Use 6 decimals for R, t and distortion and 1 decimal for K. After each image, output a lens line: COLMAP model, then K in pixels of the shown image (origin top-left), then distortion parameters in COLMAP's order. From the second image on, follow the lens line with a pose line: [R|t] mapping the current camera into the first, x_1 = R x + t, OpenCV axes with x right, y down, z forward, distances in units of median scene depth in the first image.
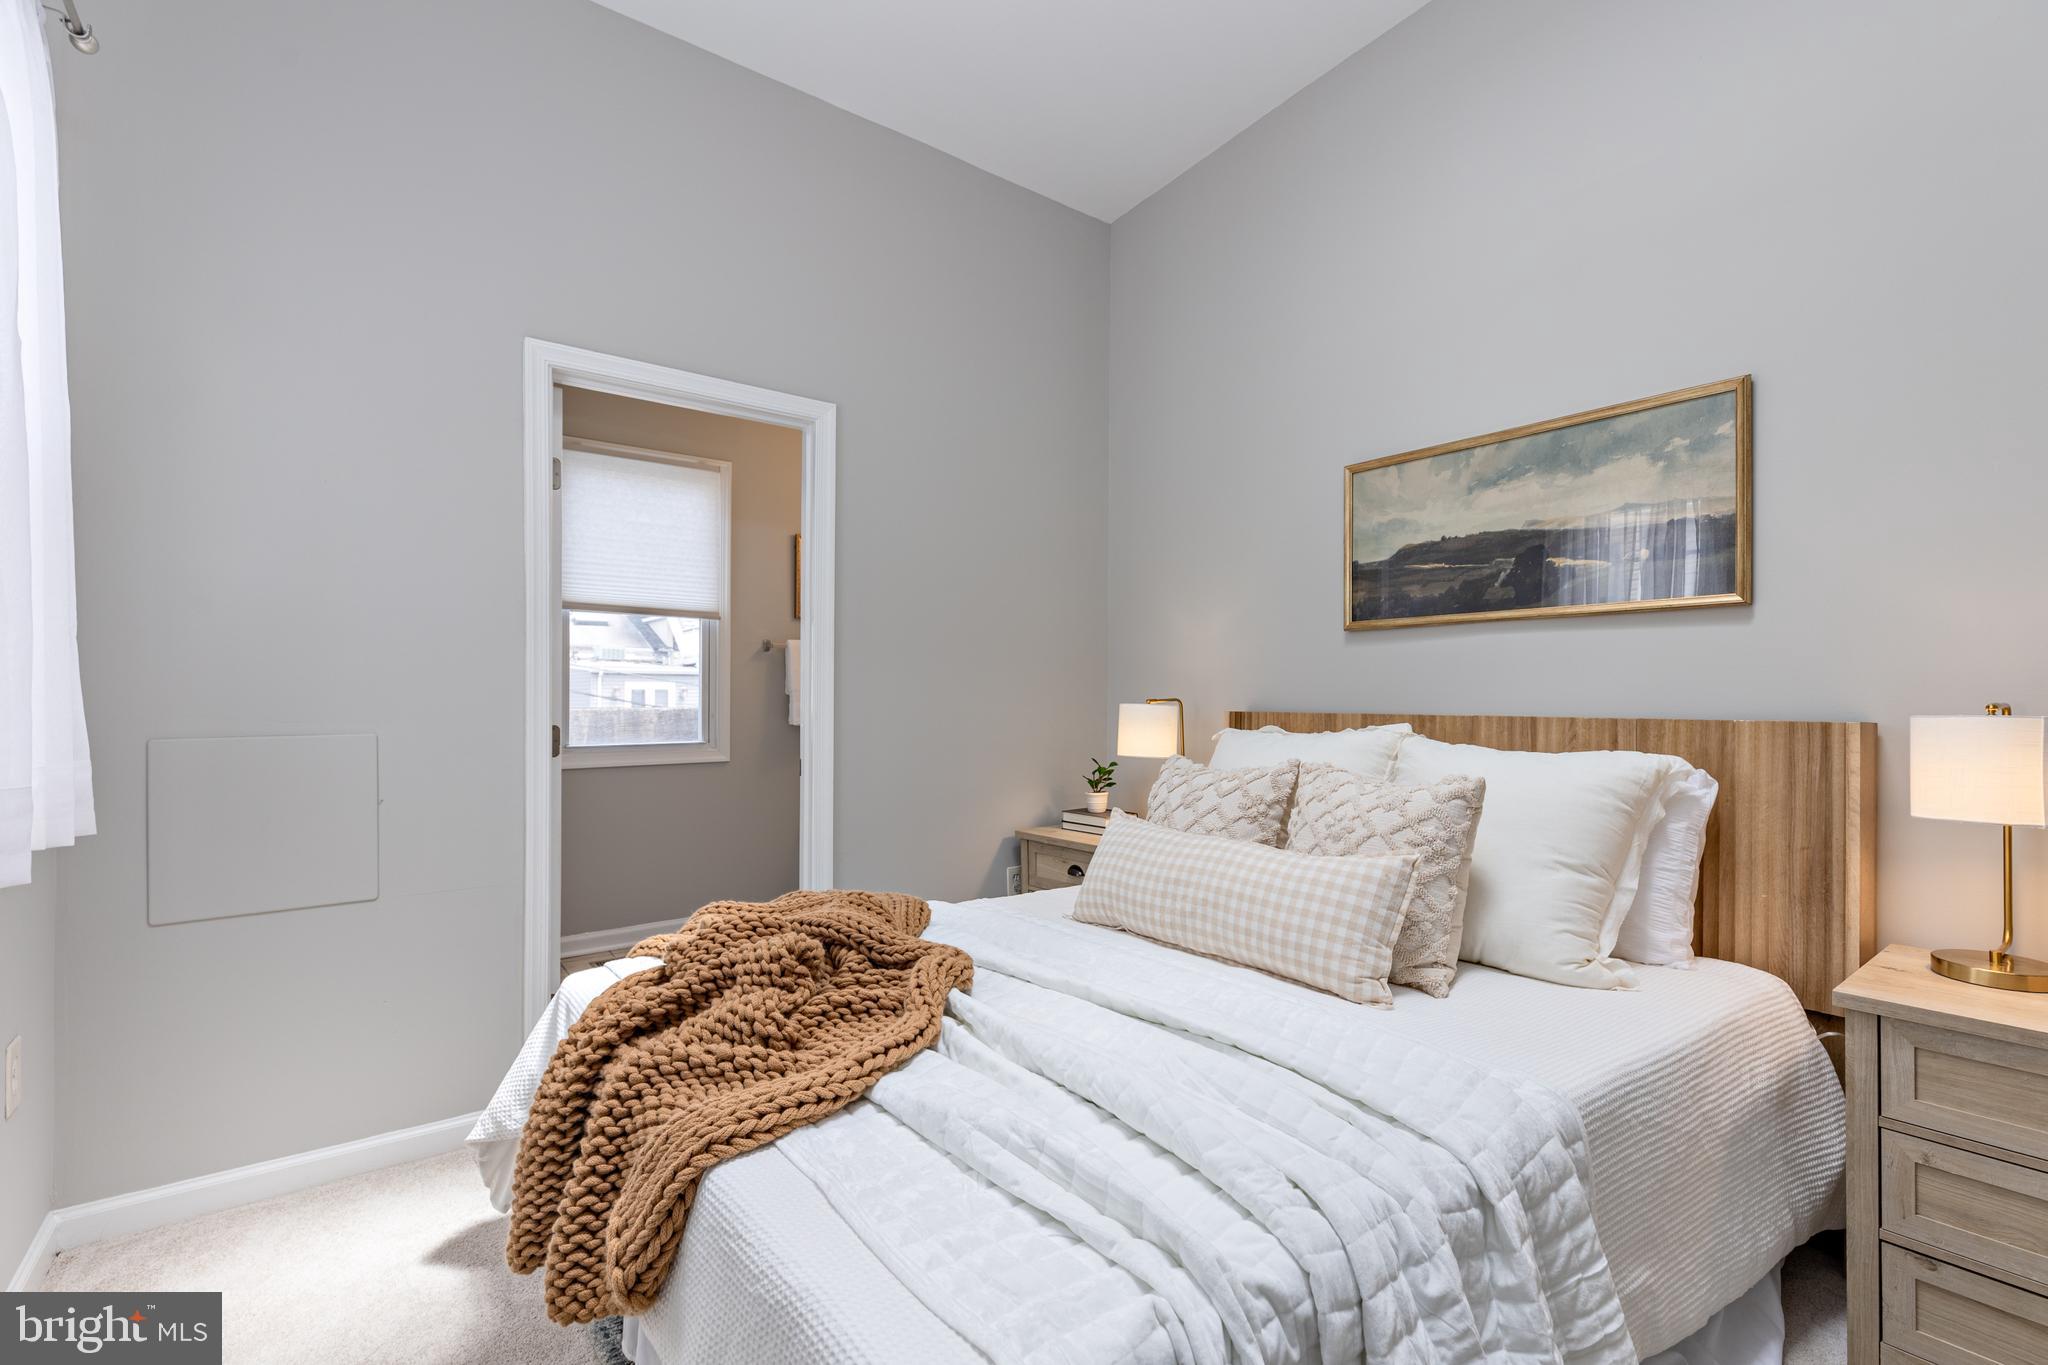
lens RADIAL K [[920.4, 0, 1040.7], [0, 920.4, 696.9], [0, 0, 1]] dist [0.011464, -0.003556]
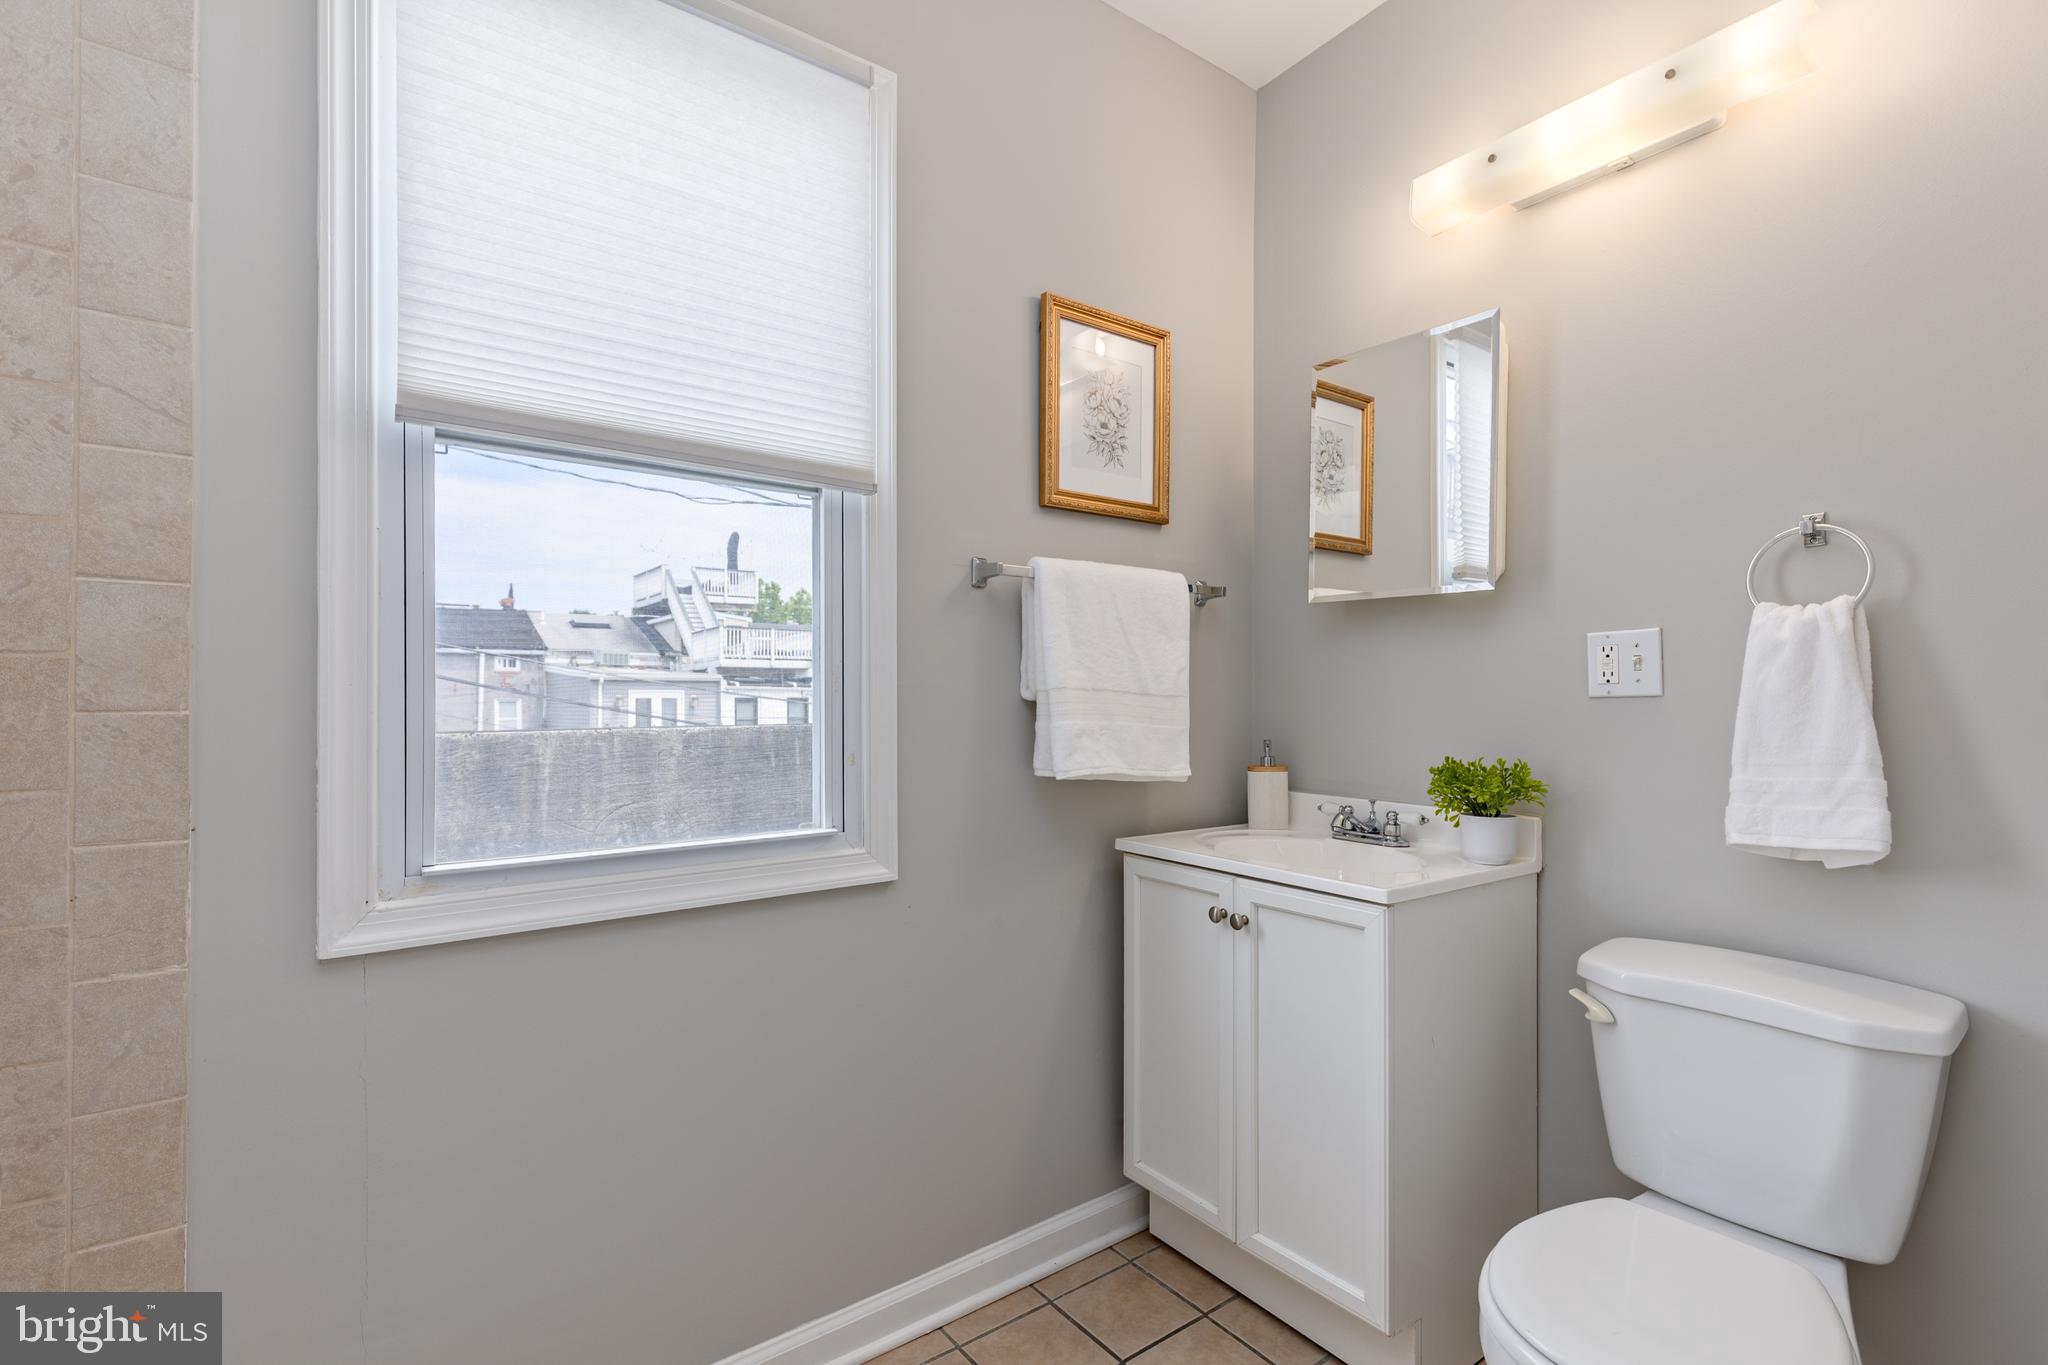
lens RADIAL K [[920.4, 0, 1020.3], [0, 920.4, 693.8], [0, 0, 1]] dist [0.011464, -0.003556]
pose [[0.999669, -0.011785, -0.022875, -0.569545], [0.011578, 0.999891, -0.009155, -0.002567], [0.022981, 0.008887, 0.999696, 1.283289]]
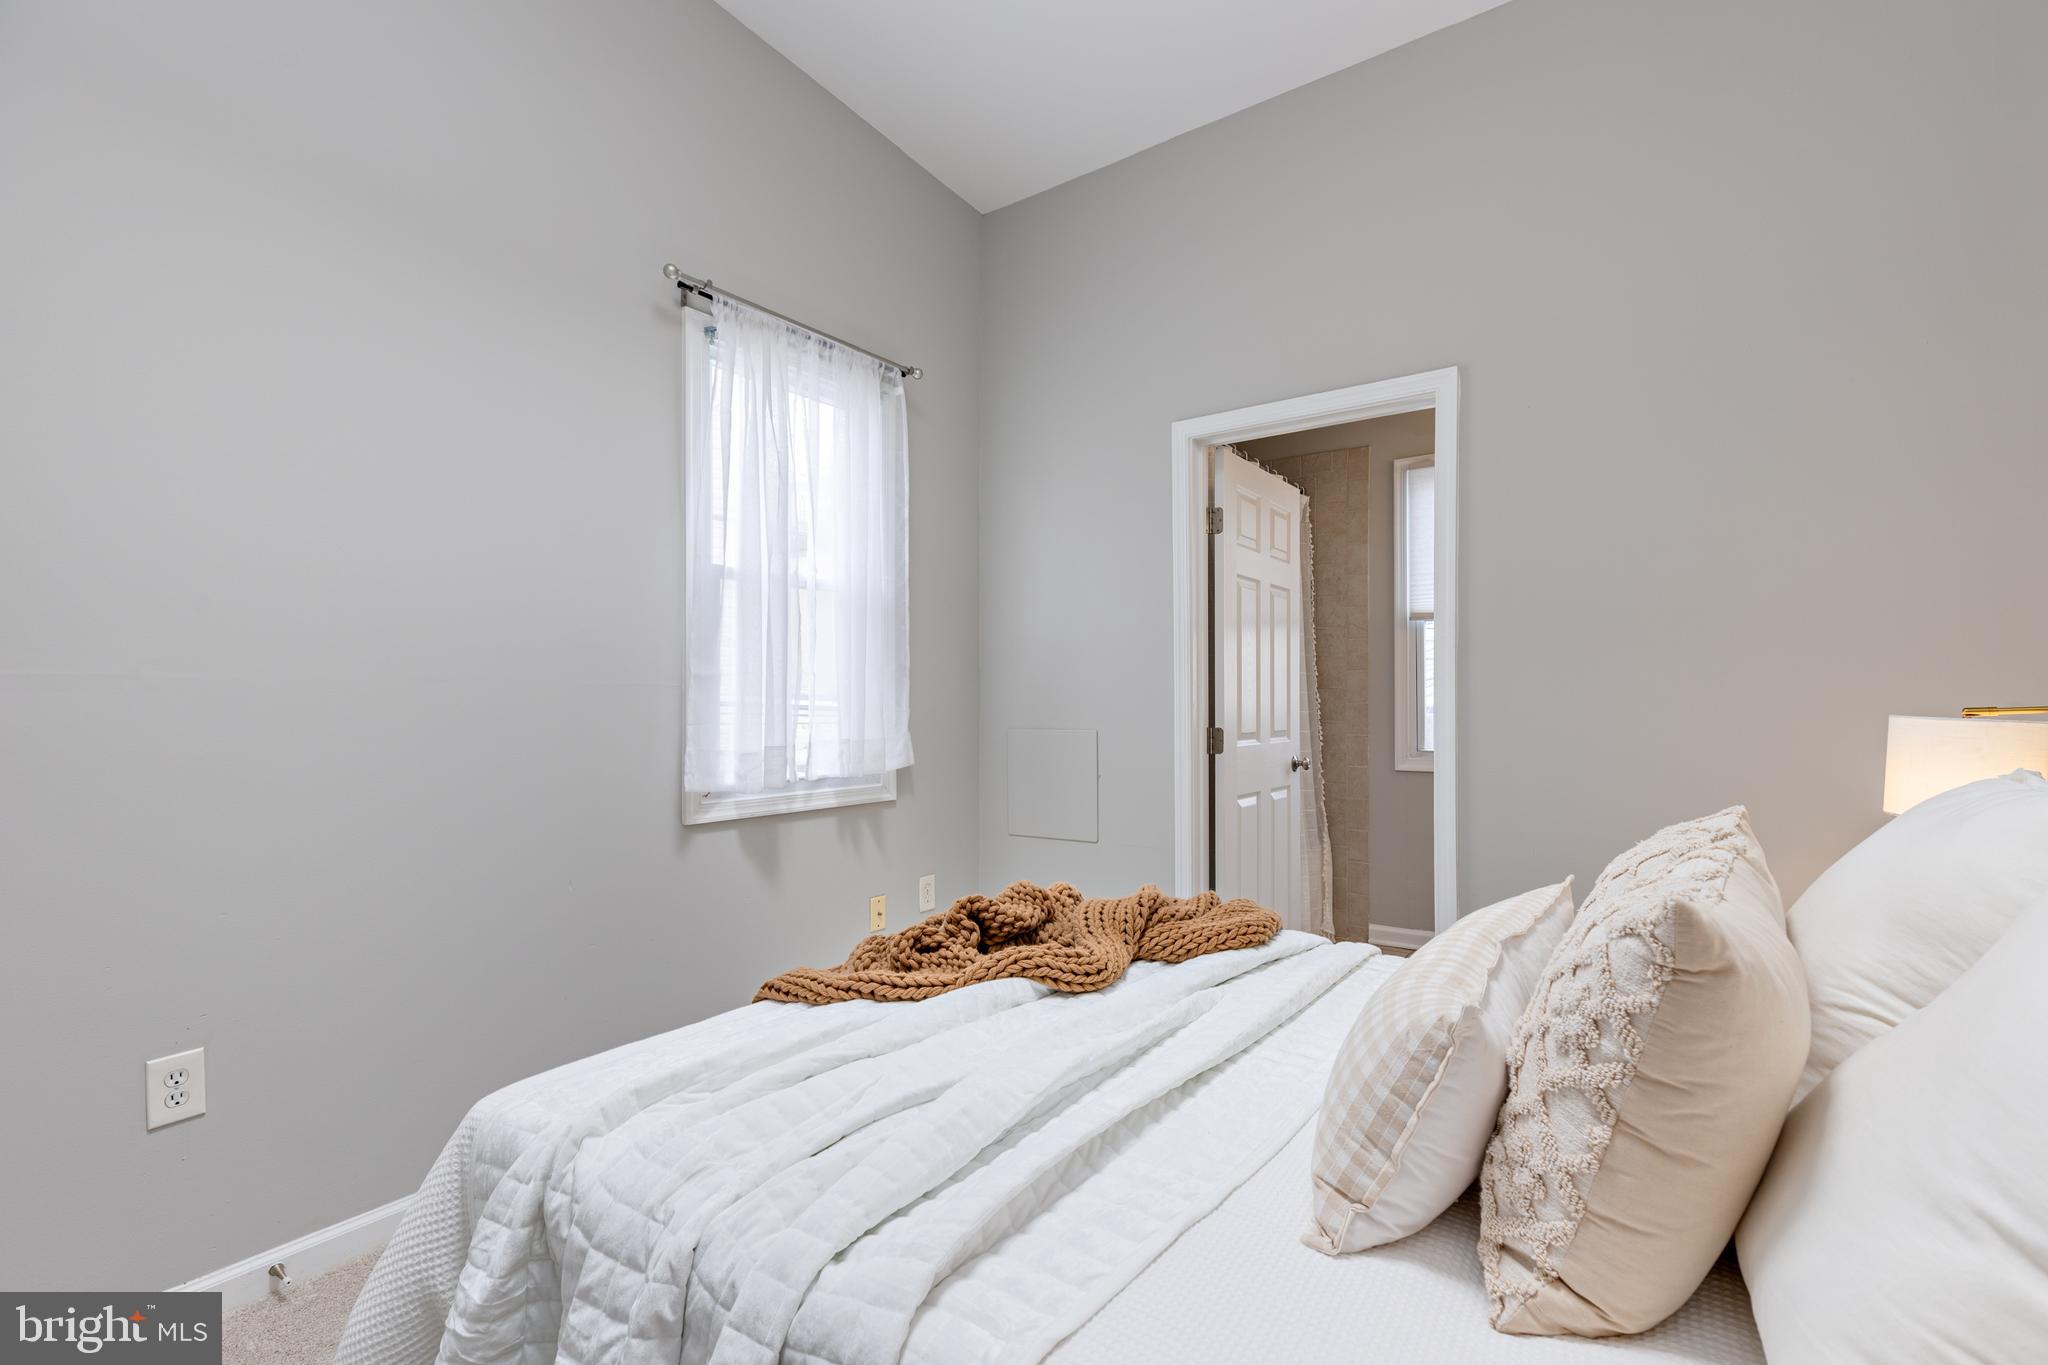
lens RADIAL K [[920.4, 0, 1032.9], [0, 920.4, 694.7], [0, 0, 1]] dist [0.011464, -0.003556]
pose [[0.284023, -0.010900, -0.958755, 0.679429], [0.003702, 0.999940, -0.010272, -0.001990], [0.958810, -0.000631, 0.284047, 0.511030]]
